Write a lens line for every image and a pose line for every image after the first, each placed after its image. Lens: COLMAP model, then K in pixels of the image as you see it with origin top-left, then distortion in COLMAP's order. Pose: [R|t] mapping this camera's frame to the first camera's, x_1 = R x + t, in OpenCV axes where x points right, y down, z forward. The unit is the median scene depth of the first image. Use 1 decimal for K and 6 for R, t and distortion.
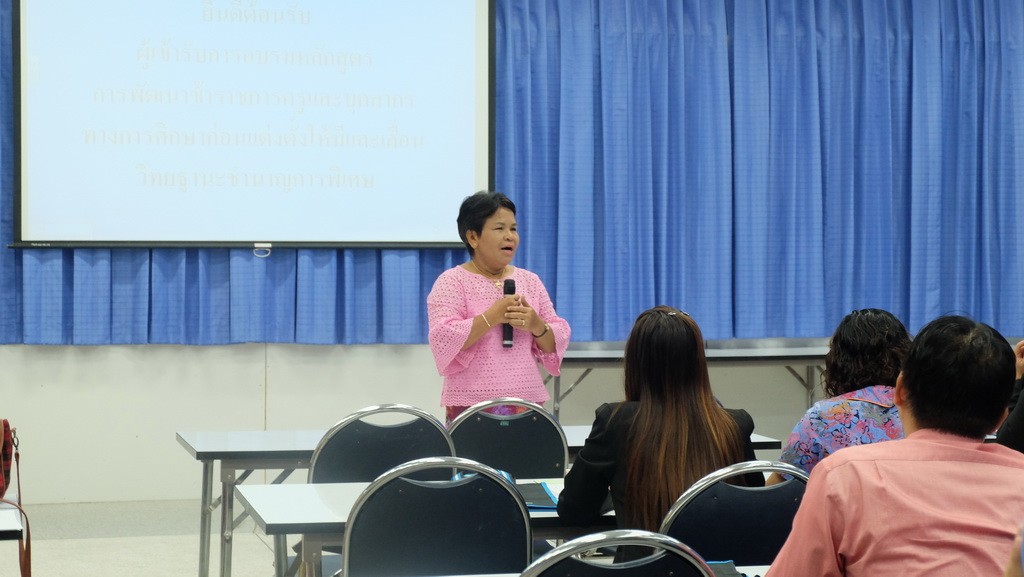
lens RADIAL K [[2123.6, 0, 471.7], [0, 2123.6, 317.3], [0, 0, 1]] dist [0.097144, 0.000000]
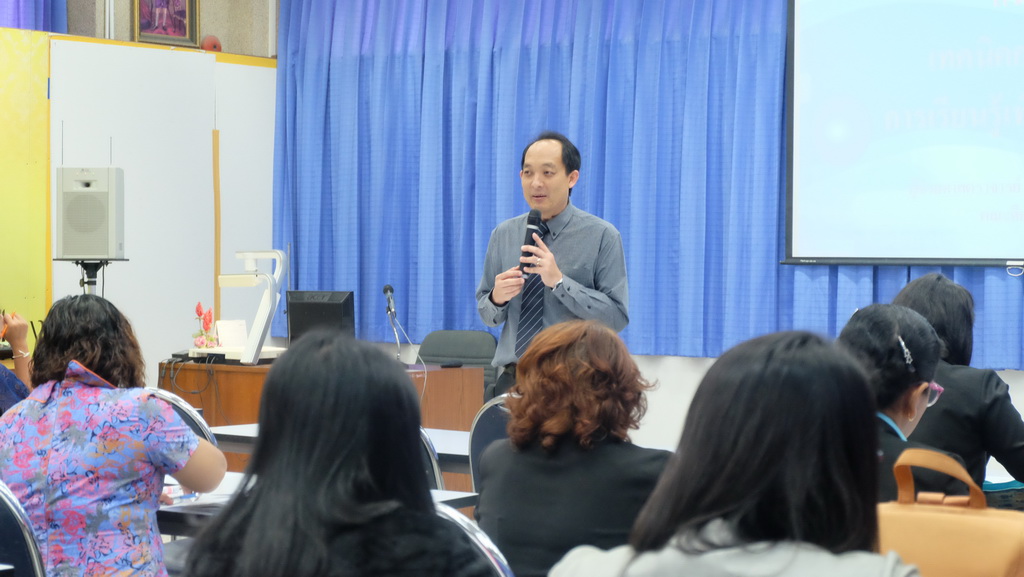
lens RADIAL K [[2123.6, 0, 510.4], [0, 2123.6, 294.3], [0, 0, 1]] dist [0.097144, 0.000000]
pose [[0.636504, 0.016294, -0.771101, 0.469752], [-0.041673, 0.999043, -0.013289, 0.000515], [0.770147, 0.040593, 0.636574, 0.254807]]
